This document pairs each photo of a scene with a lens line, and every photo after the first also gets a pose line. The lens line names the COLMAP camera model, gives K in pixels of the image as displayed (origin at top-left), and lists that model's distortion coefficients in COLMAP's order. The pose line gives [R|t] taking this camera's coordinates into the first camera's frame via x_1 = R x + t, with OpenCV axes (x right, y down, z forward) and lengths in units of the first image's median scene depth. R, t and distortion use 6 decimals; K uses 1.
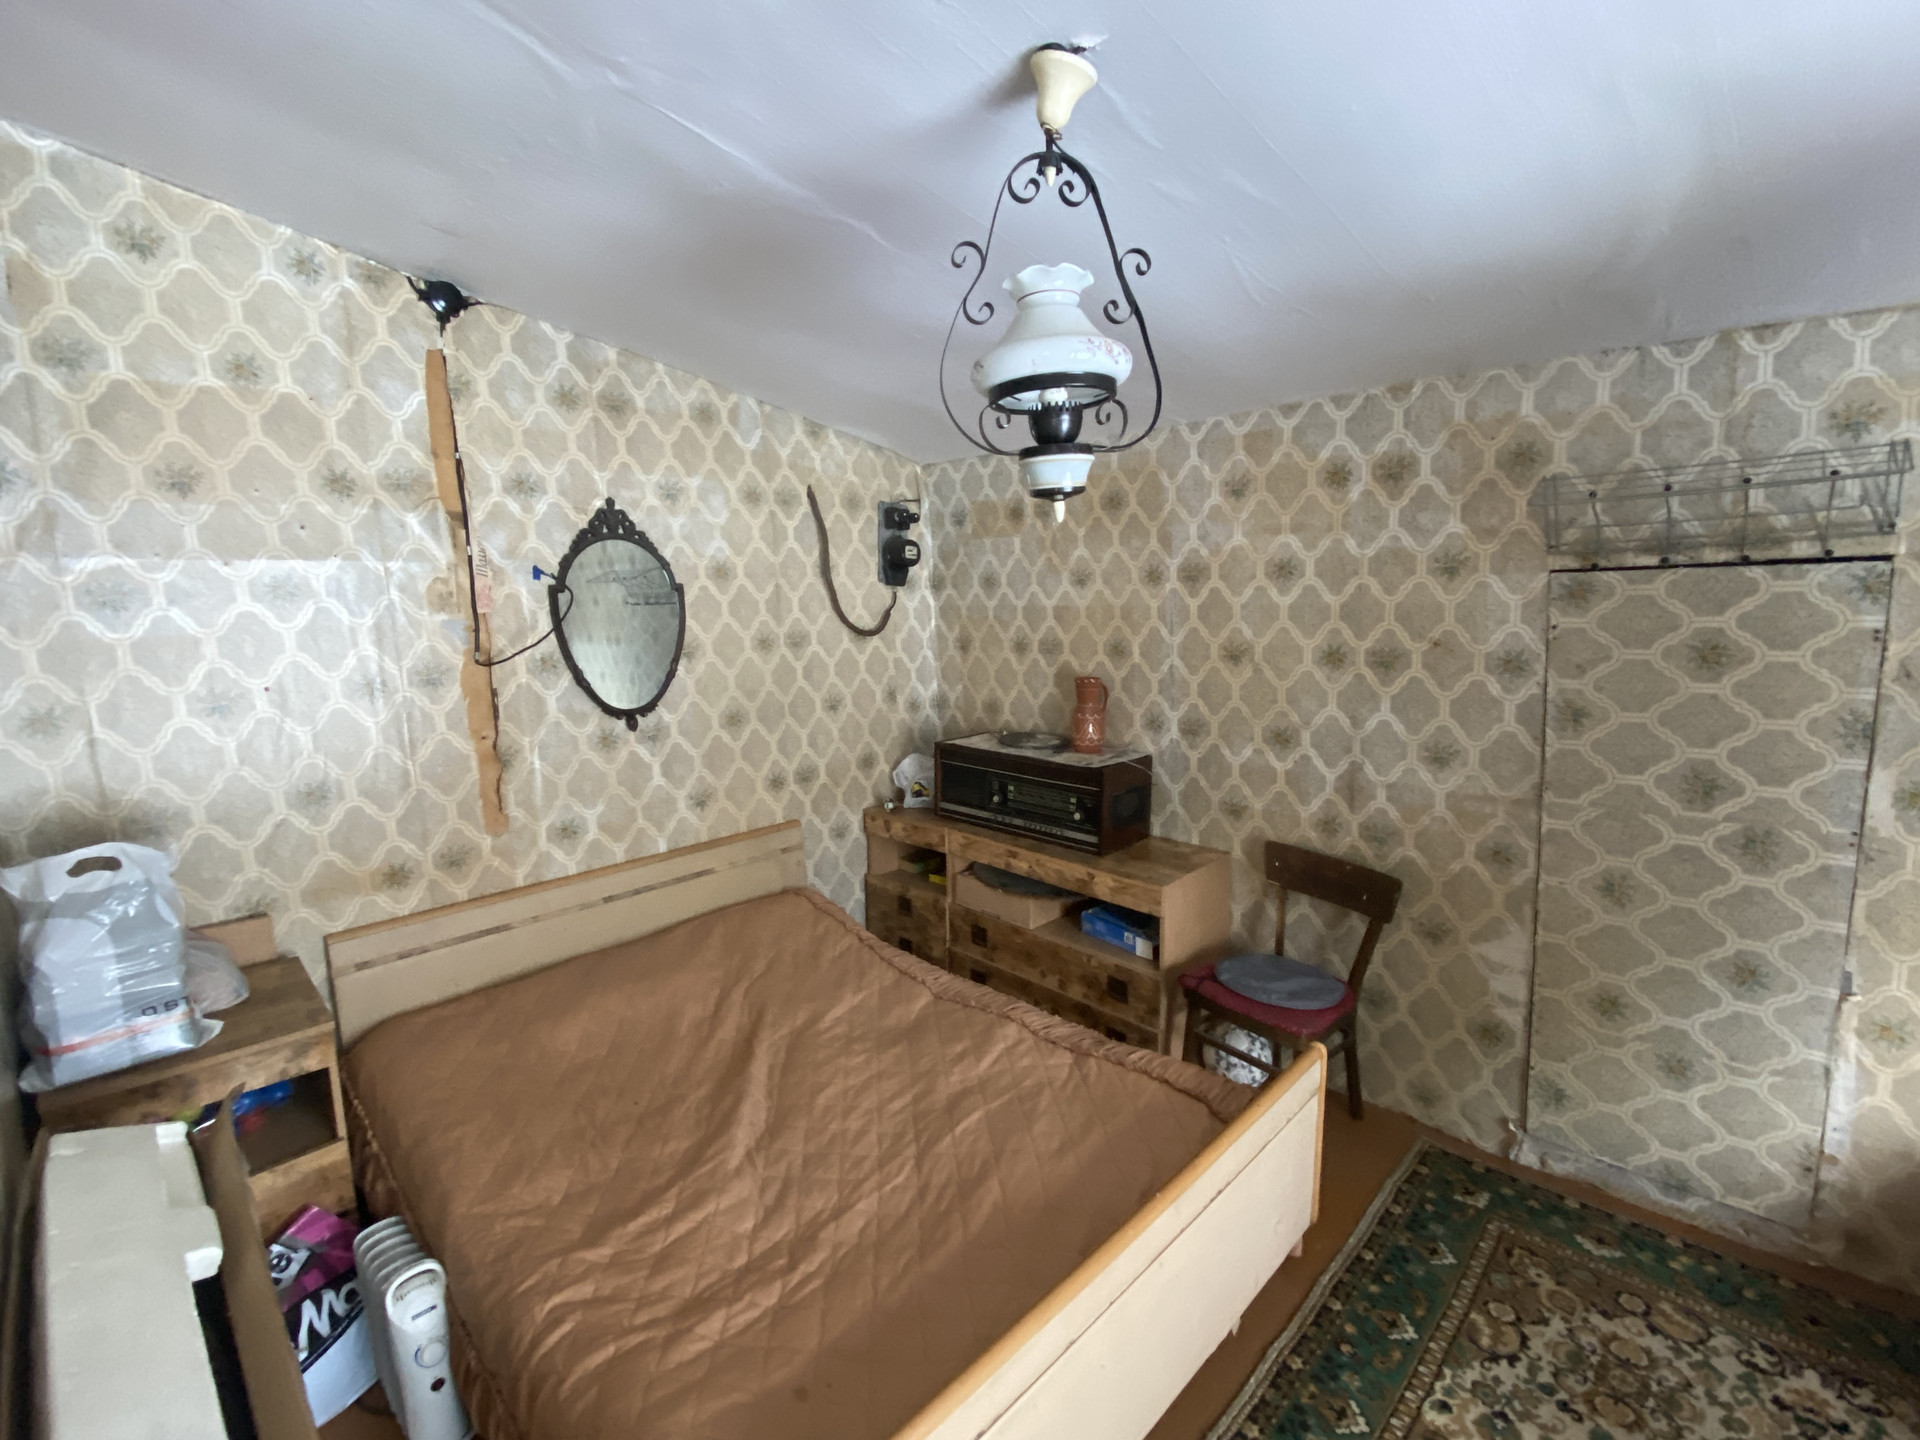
lens RADIAL K [[889.8, 0, 955.7], [0, 889.8, 713.5], [0, 0, 1]] dist [0.034630, -0.002695]
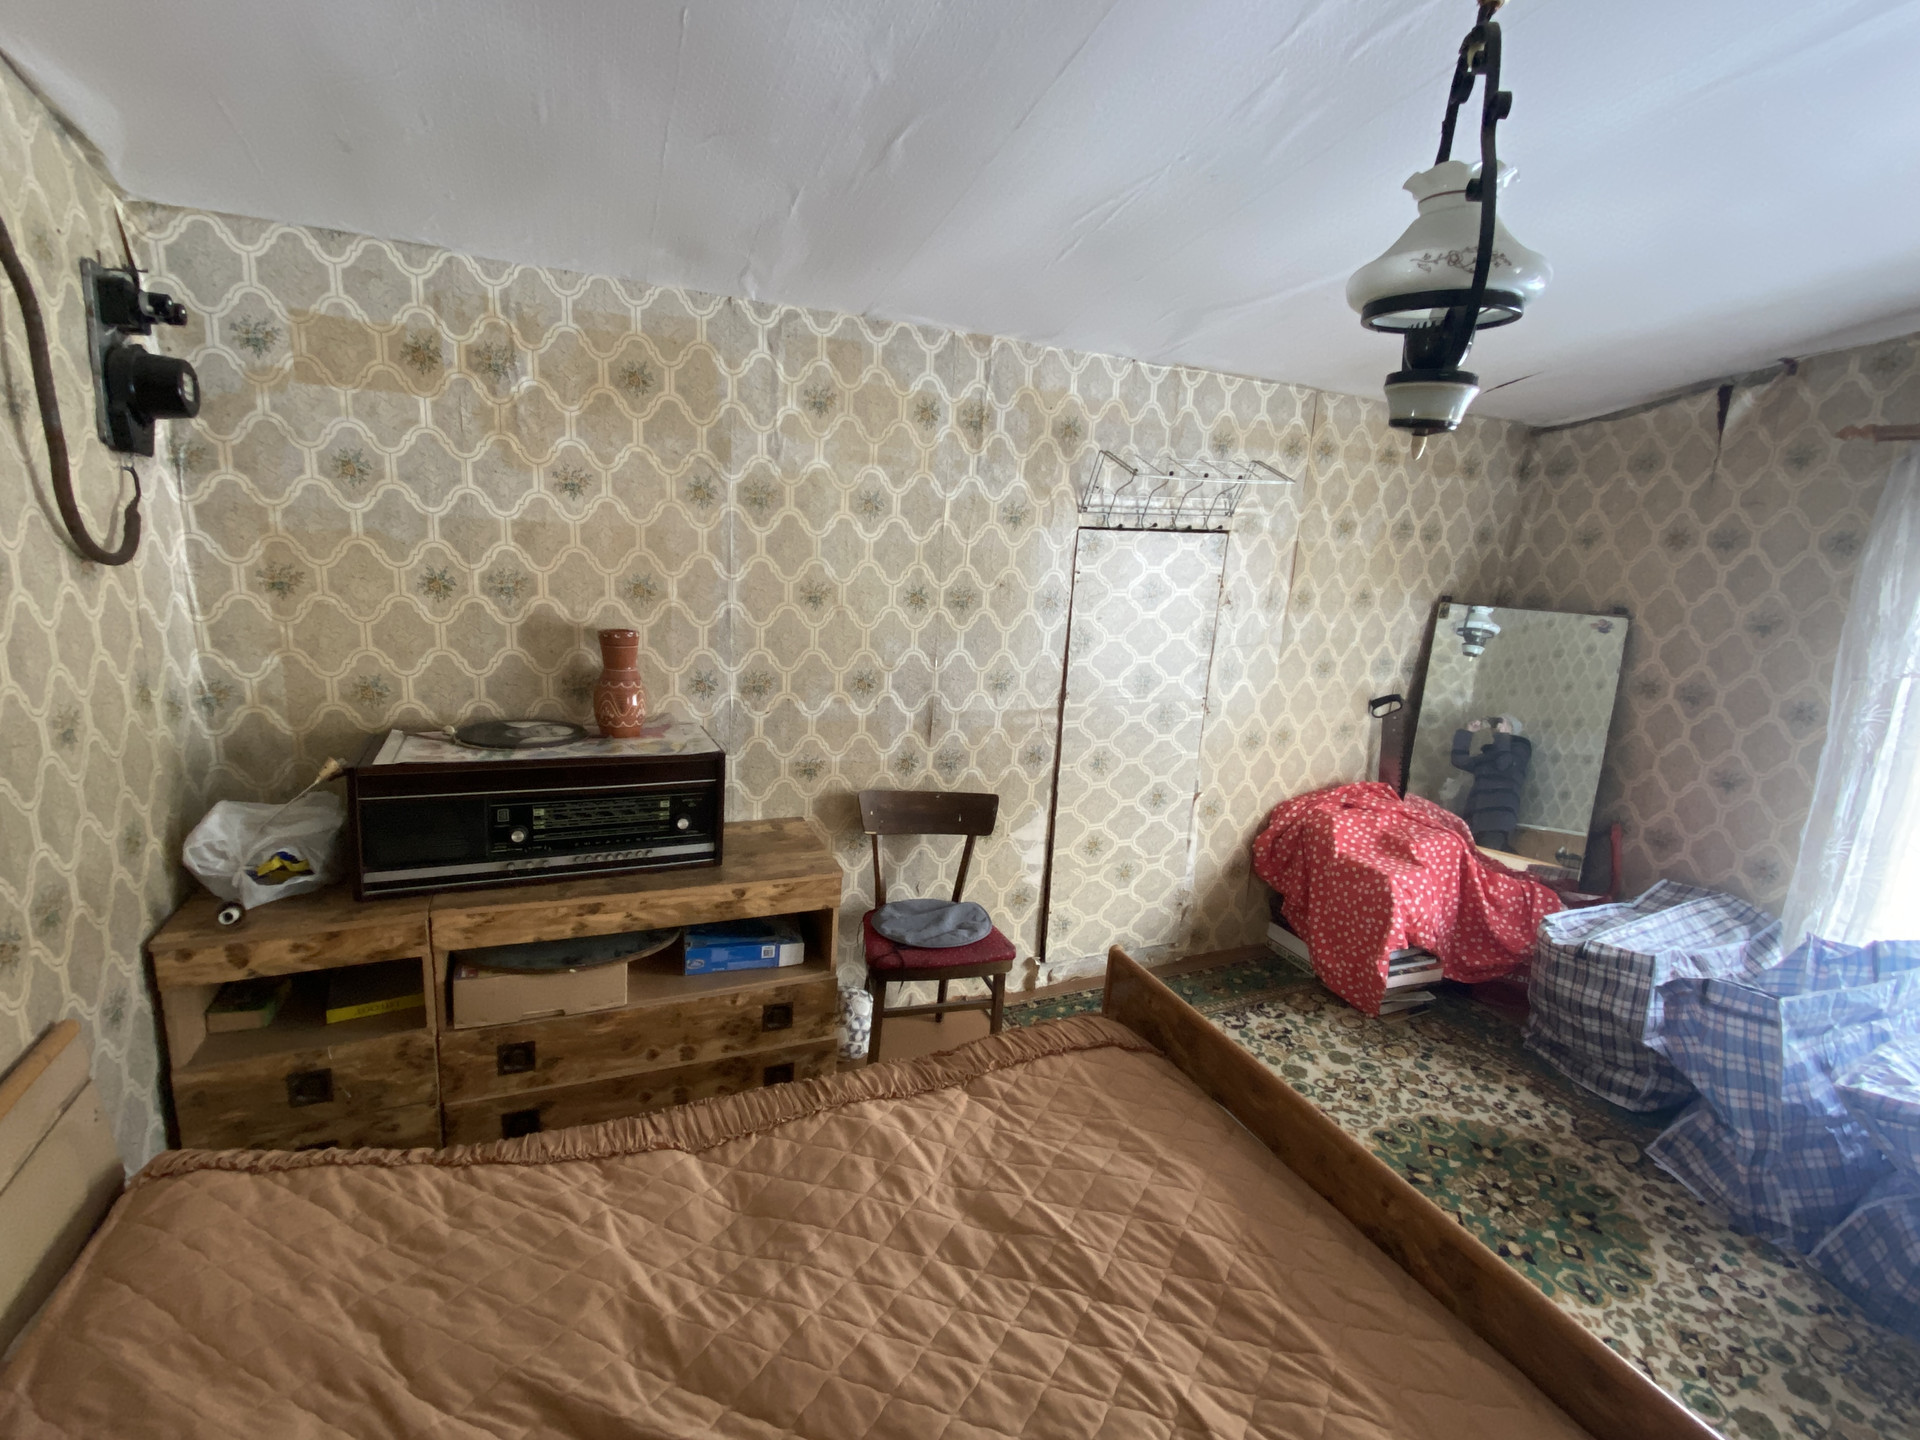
lens RADIAL K [[889.8, 0, 951.5], [0, 889.8, 717.7], [0, 0, 1]] dist [0.034630, -0.002695]
pose [[0.350056, -0.153290, 0.924101, -0.465791], [0.059555, 0.988166, 0.141357, -0.062567], [-0.934834, 0.005552, 0.355042, 0.558763]]
